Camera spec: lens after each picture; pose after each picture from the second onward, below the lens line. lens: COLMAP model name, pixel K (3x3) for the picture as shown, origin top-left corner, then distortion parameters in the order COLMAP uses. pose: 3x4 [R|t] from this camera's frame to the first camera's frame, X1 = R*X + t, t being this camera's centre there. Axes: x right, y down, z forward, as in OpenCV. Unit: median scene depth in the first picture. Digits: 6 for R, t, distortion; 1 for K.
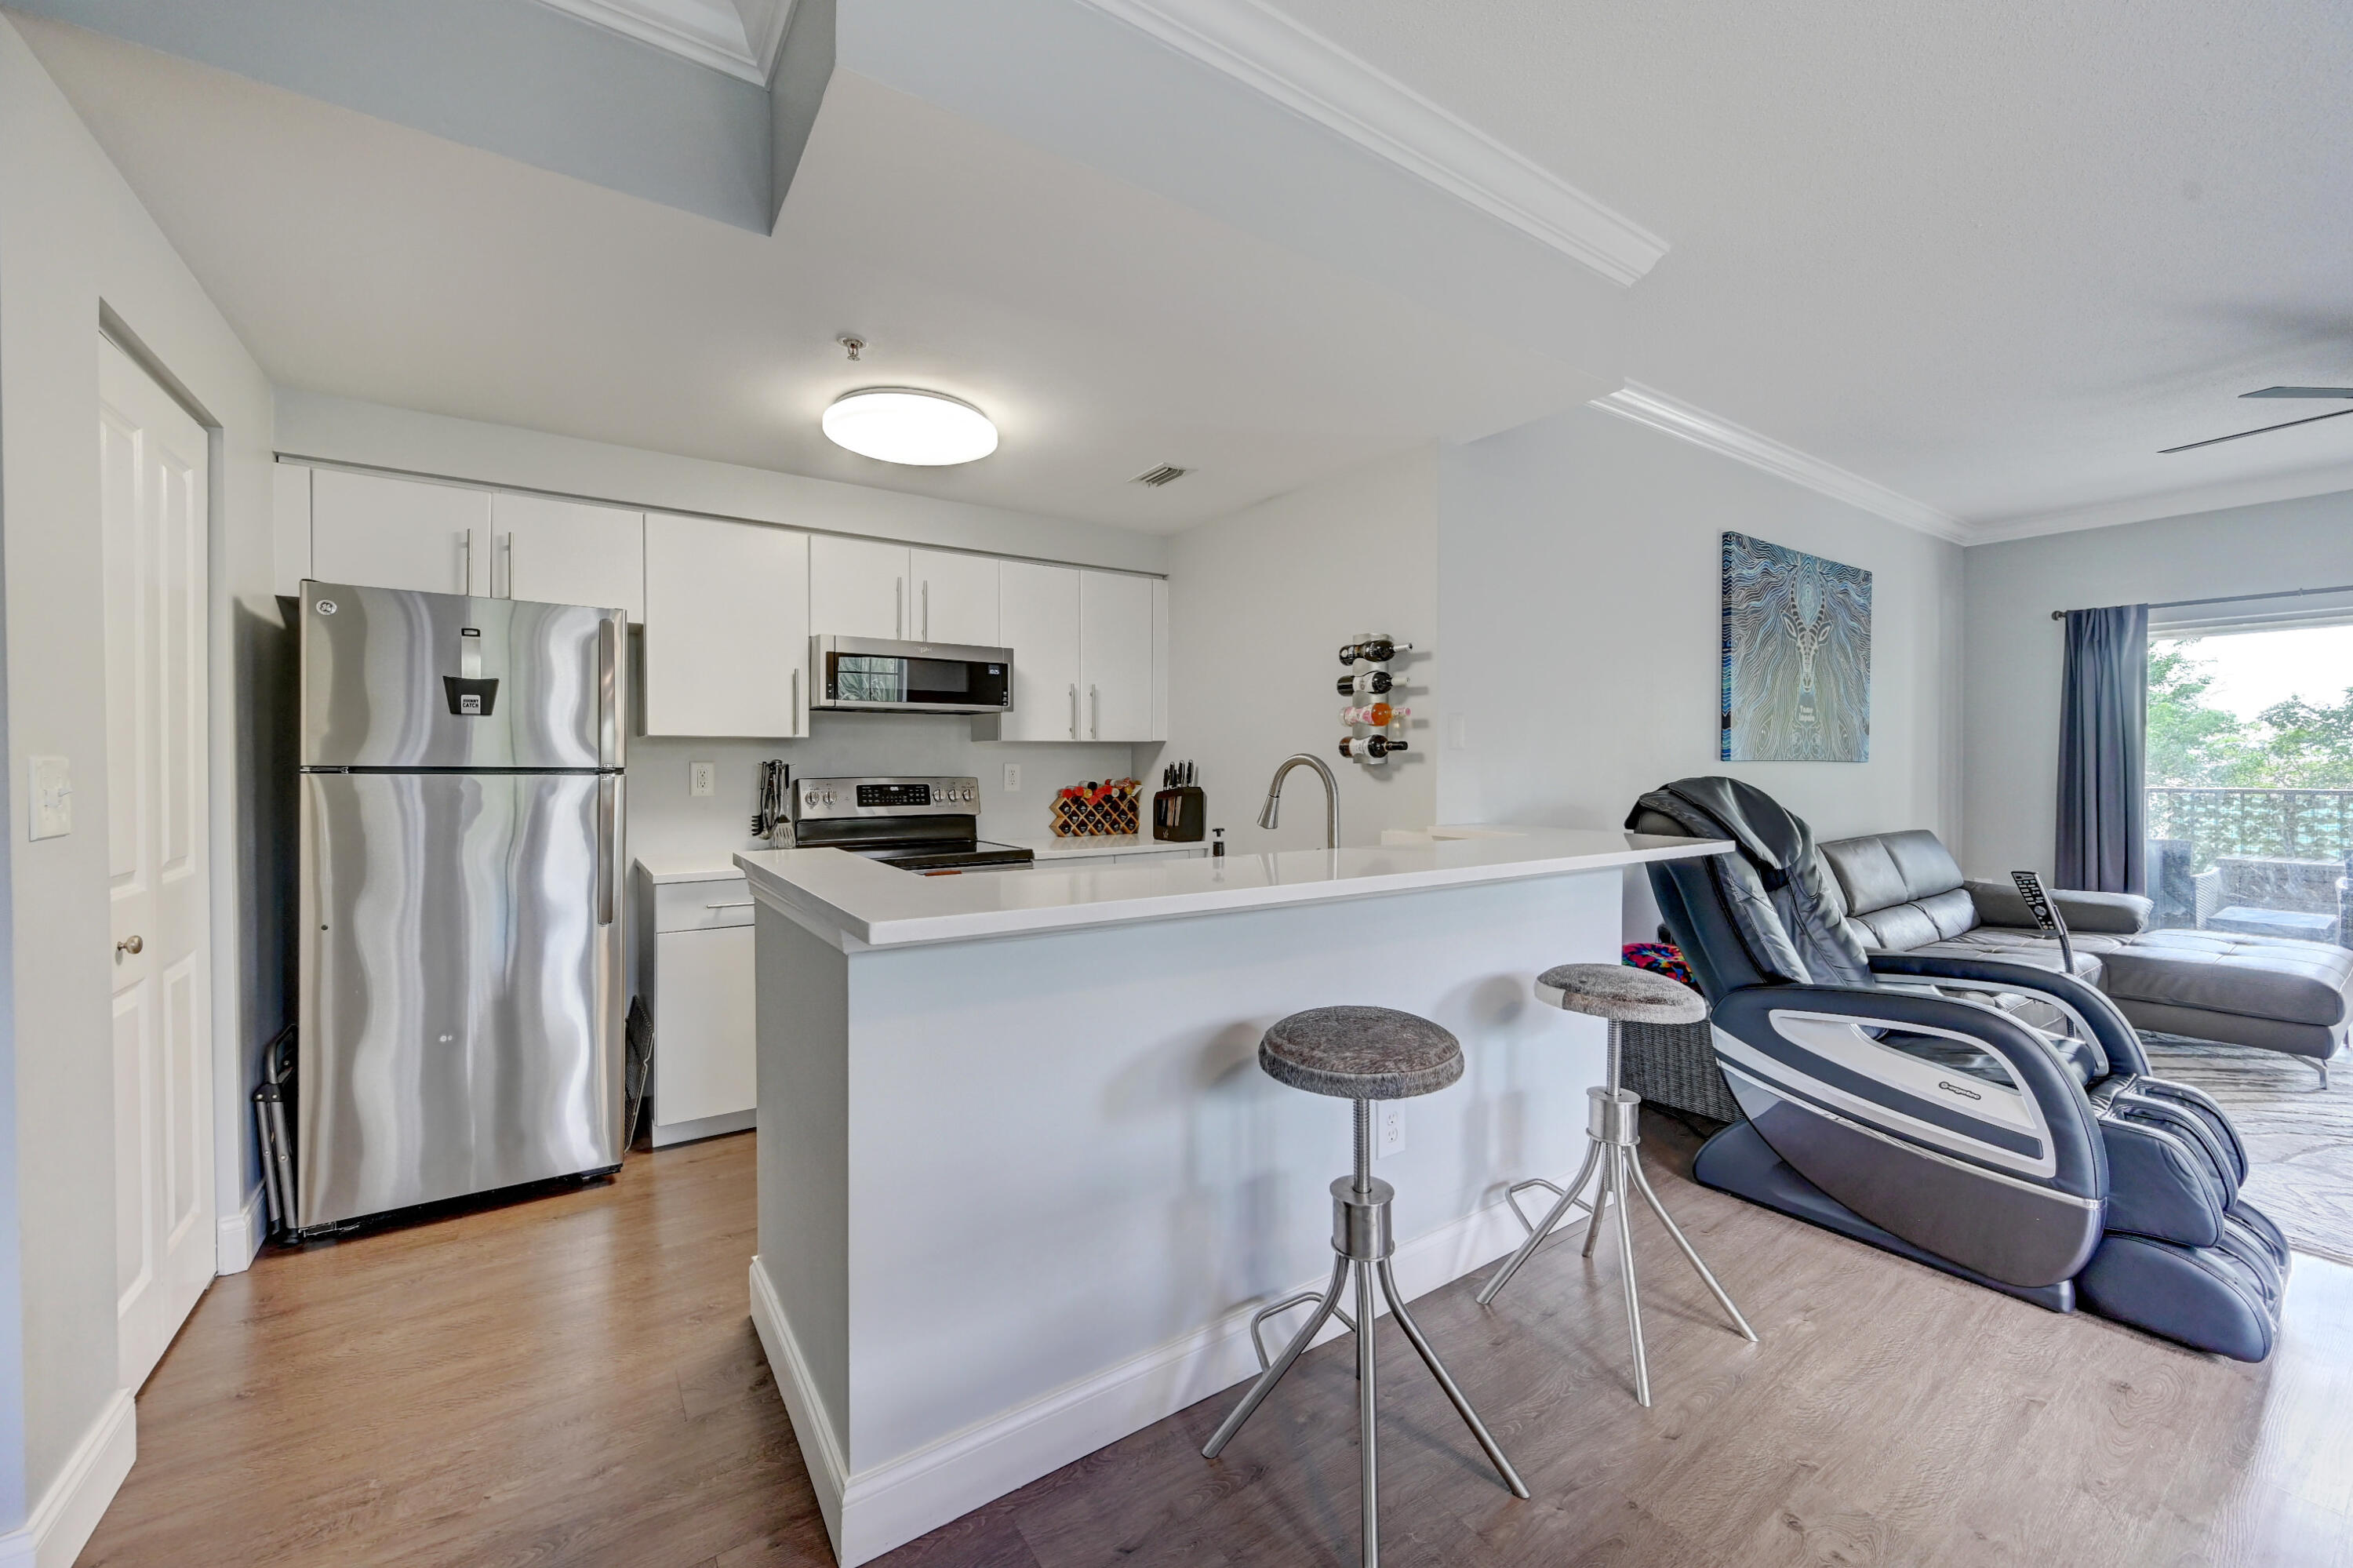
lens RADIAL K [[948.9, 0, 1208.3], [0, 948.9, 769.3], [0, 0, 1]] dist [0.005415, 0.000733]
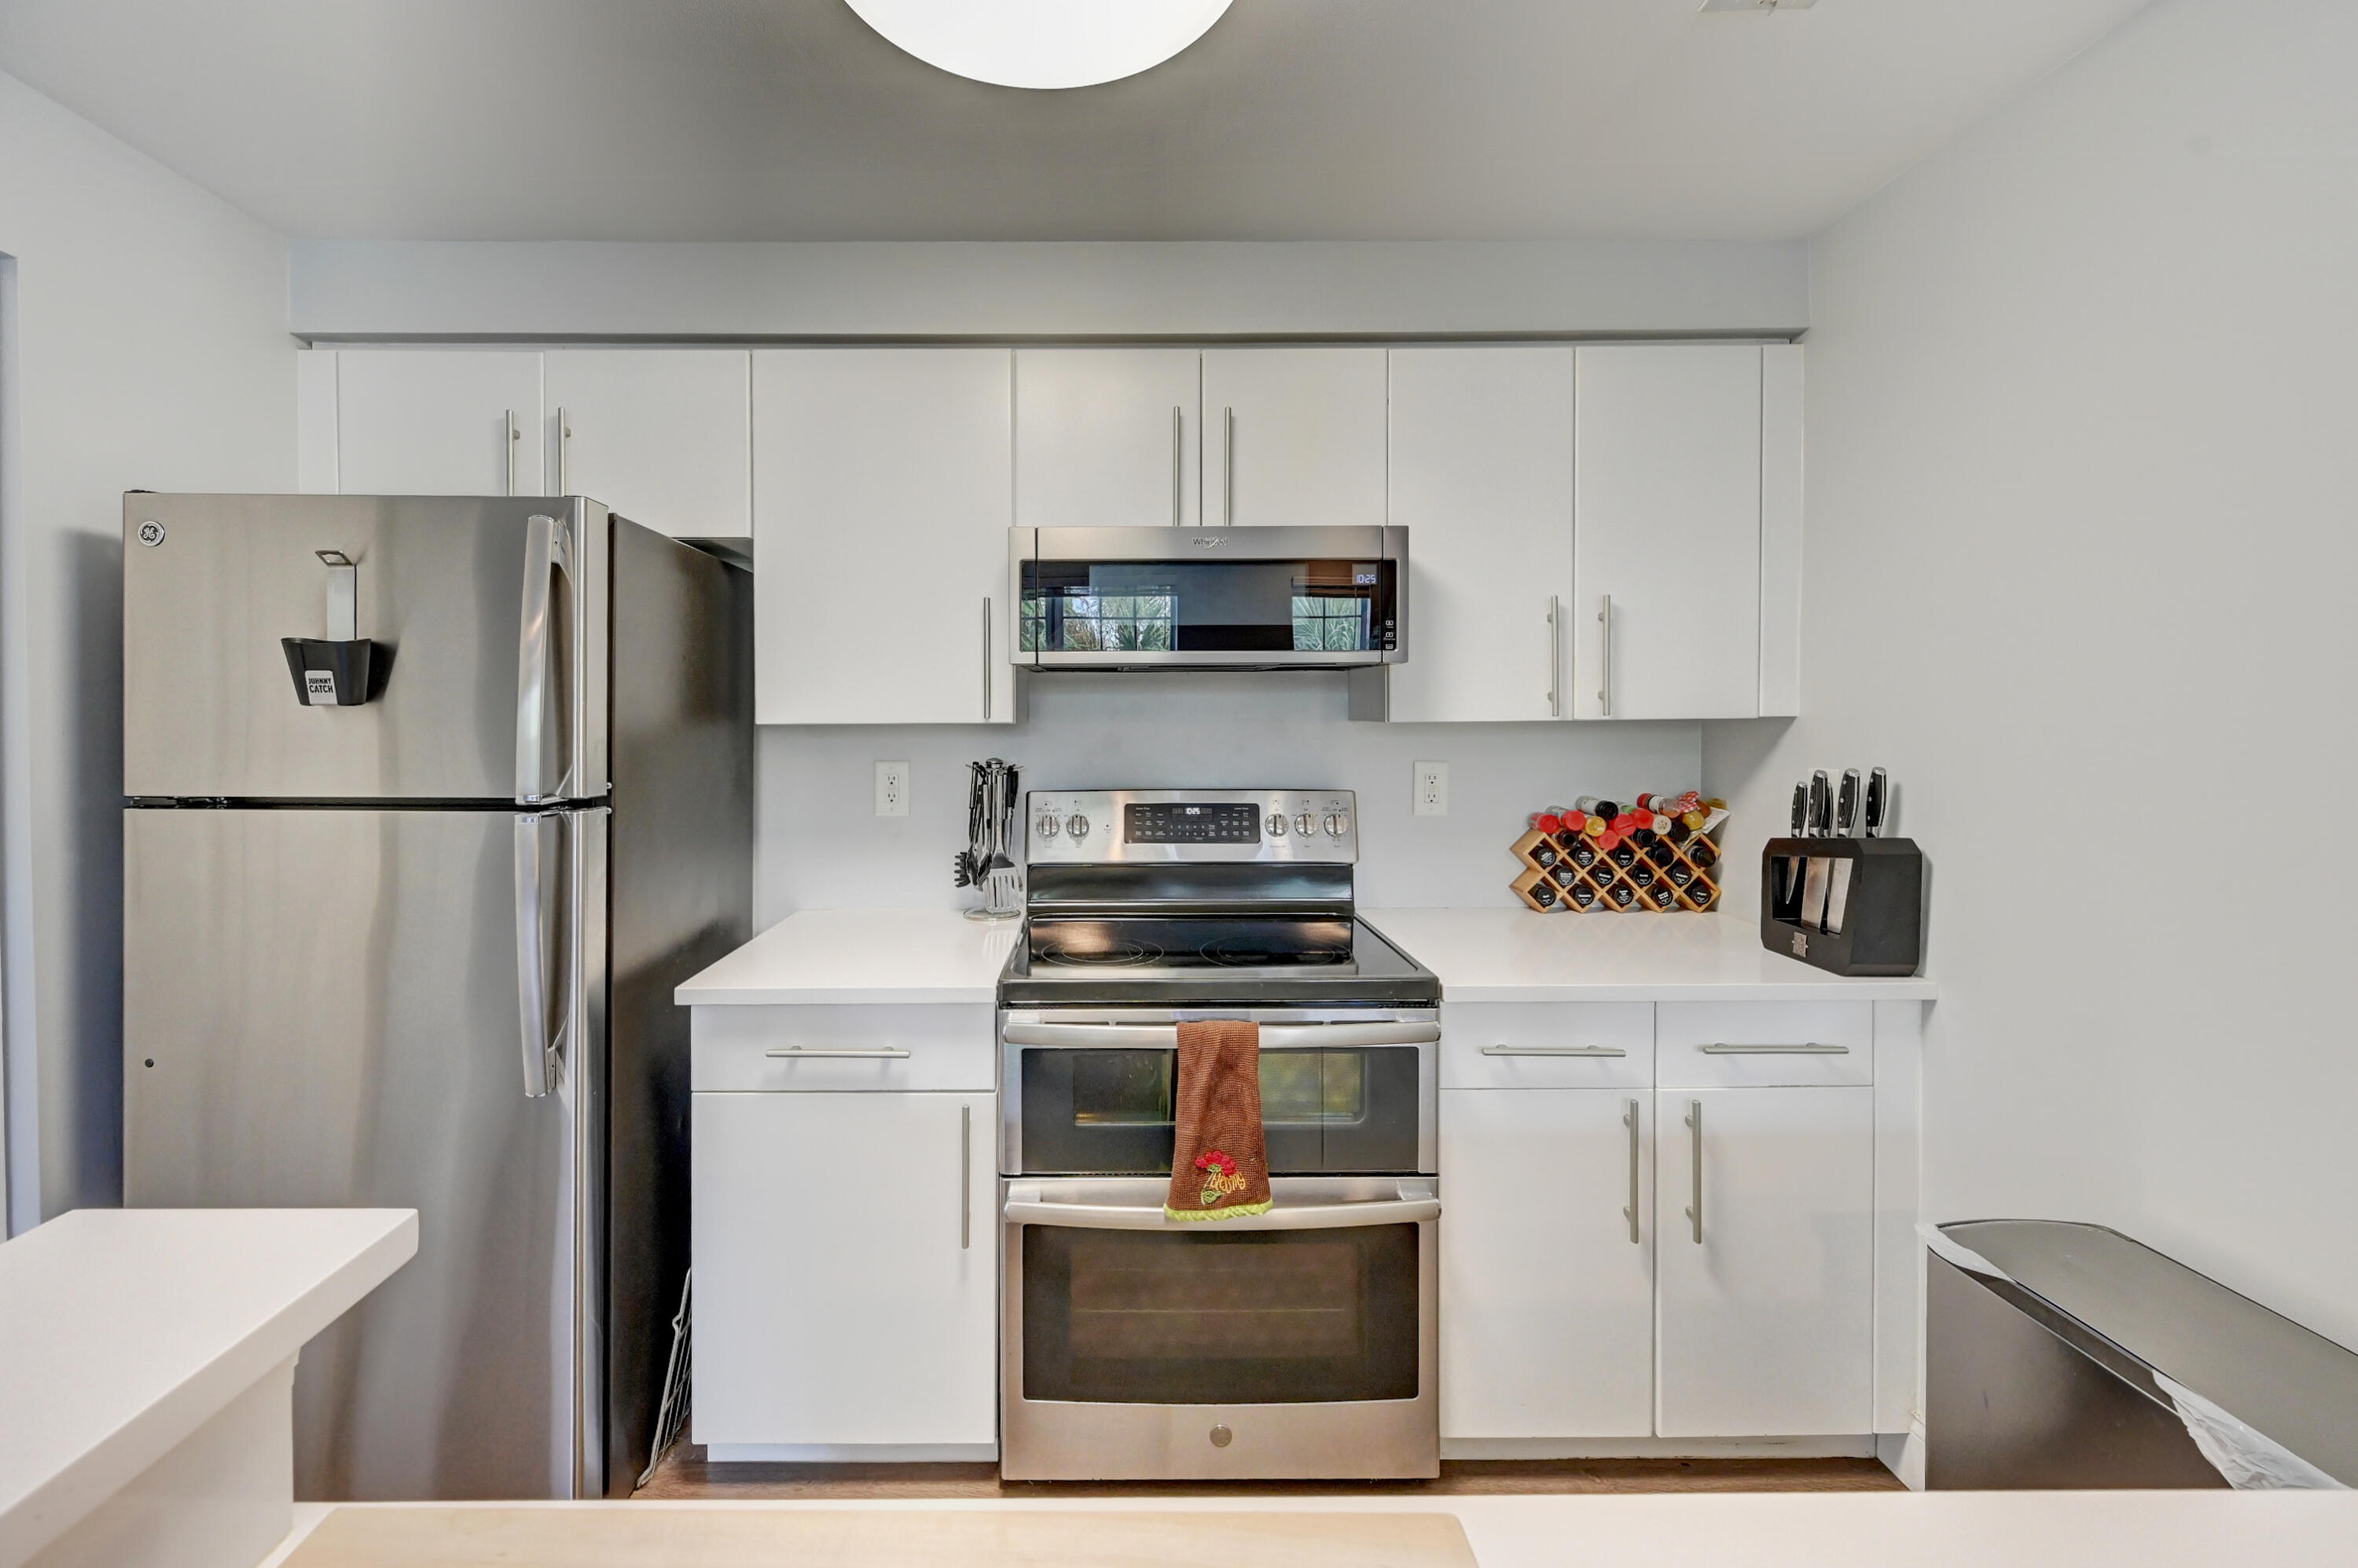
lens RADIAL K [[920.1, 0, 1138.3], [0, 920.1, 716.9], [0, 0, 1]] dist [0.002938, 0.000126]
pose [[0.816042, 0.003344, -0.577983, -0.048112], [-0.001082, 0.999990, 0.004257, -0.032045], [0.577992, -0.002849, 0.816037, 0.500845]]
